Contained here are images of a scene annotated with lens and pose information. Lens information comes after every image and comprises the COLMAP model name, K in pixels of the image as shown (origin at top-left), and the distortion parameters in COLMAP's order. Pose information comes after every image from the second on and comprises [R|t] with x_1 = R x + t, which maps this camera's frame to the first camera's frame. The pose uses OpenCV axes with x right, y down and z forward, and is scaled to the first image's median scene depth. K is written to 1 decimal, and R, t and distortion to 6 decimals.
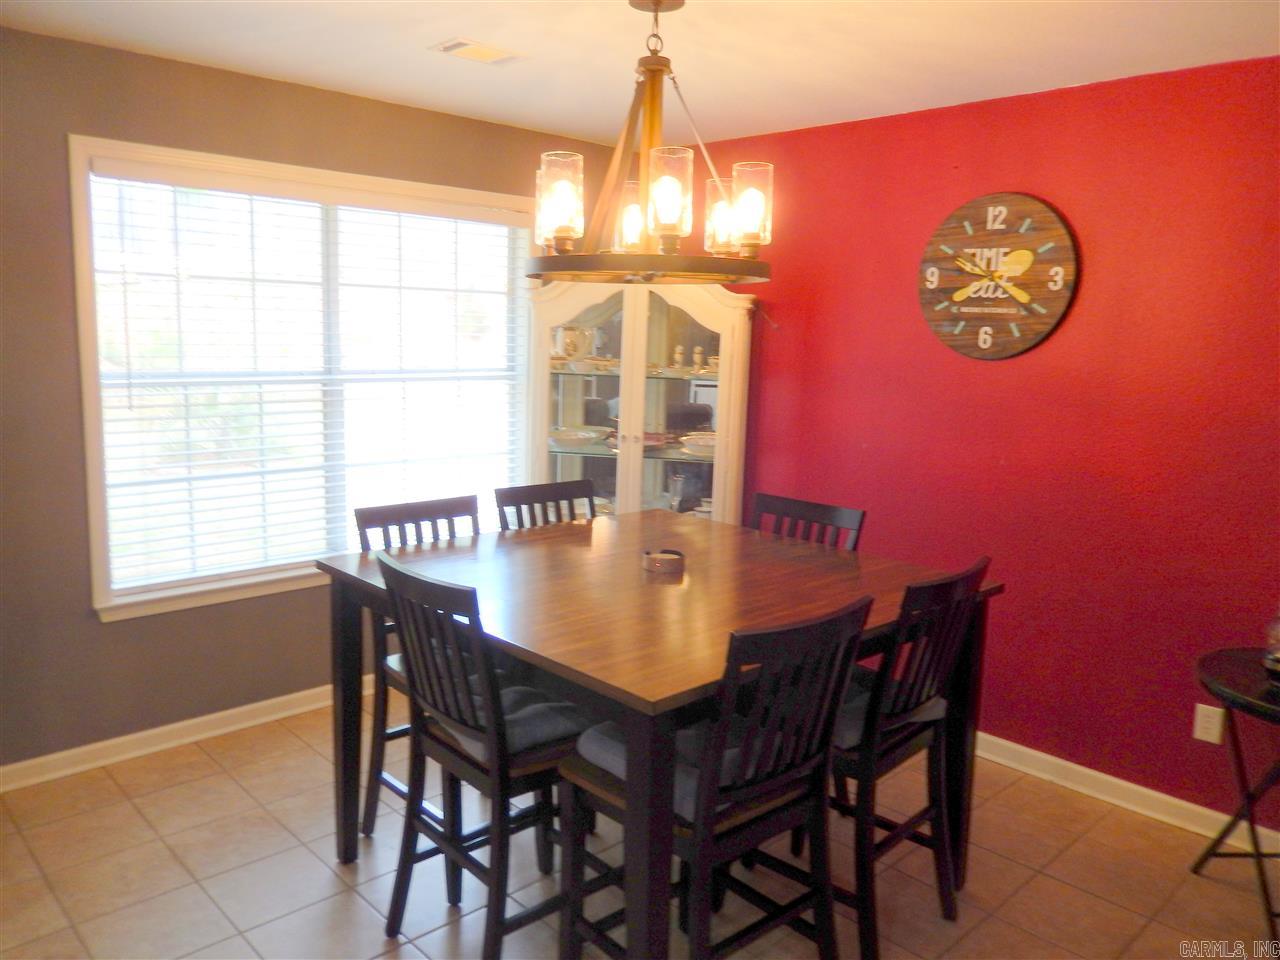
lens RADIAL K [[955.2, 0, 640.0], [0, 955.2, 480.0], [0, 0, 1]] dist [0.001841, -0.001868]
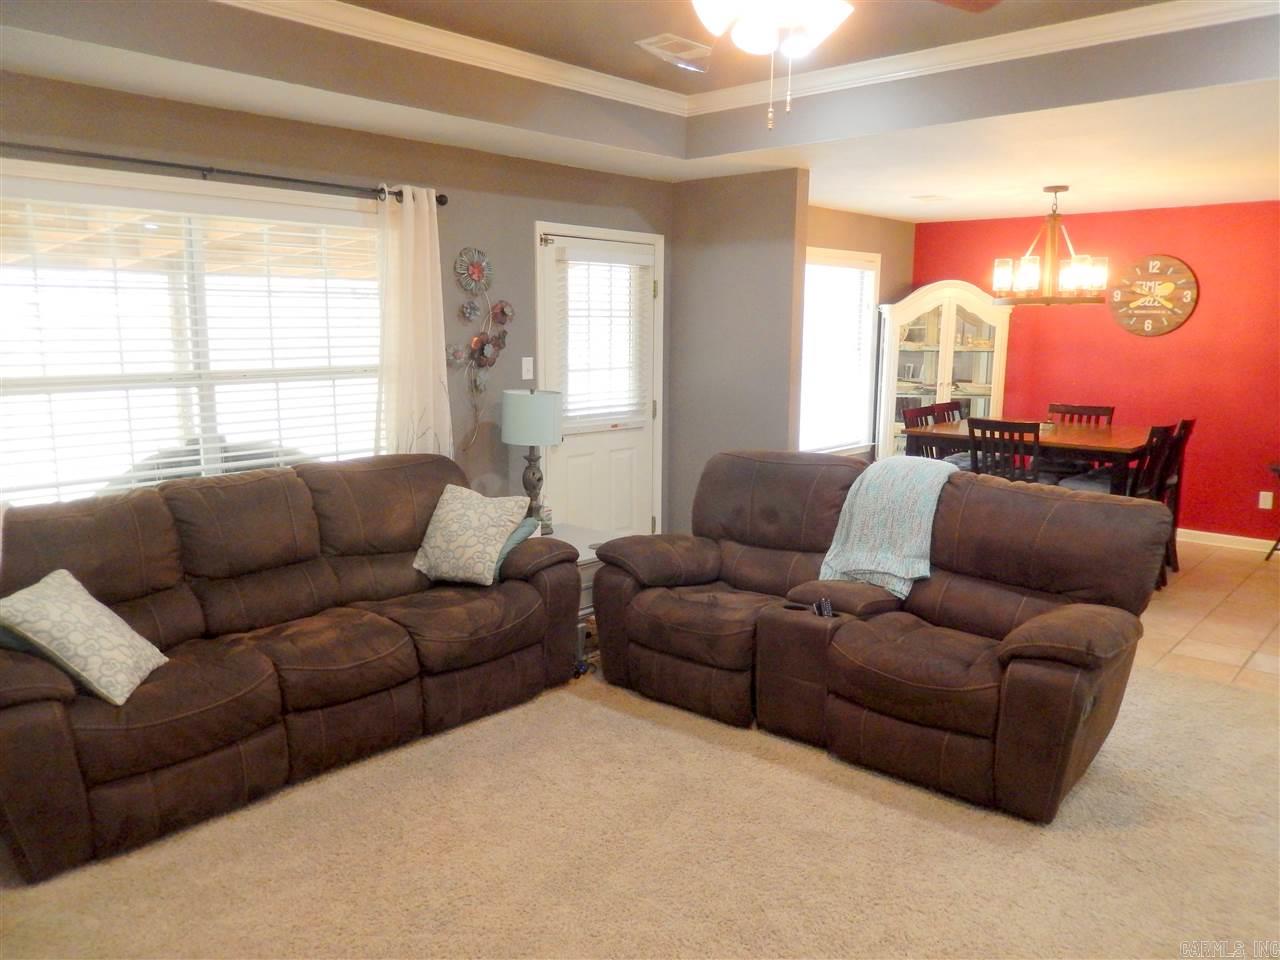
lens RADIAL K [[955.2, 0, 640.0], [0, 955.2, 480.0], [0, 0, 1]] dist [0.001841, -0.001868]
pose [[0.998619, -0.027201, 0.044940, -0.836936], [0.027221, 0.999629, 0.000147, 0.153525], [-0.044927, 0.001076, 0.998990, -1.004066]]
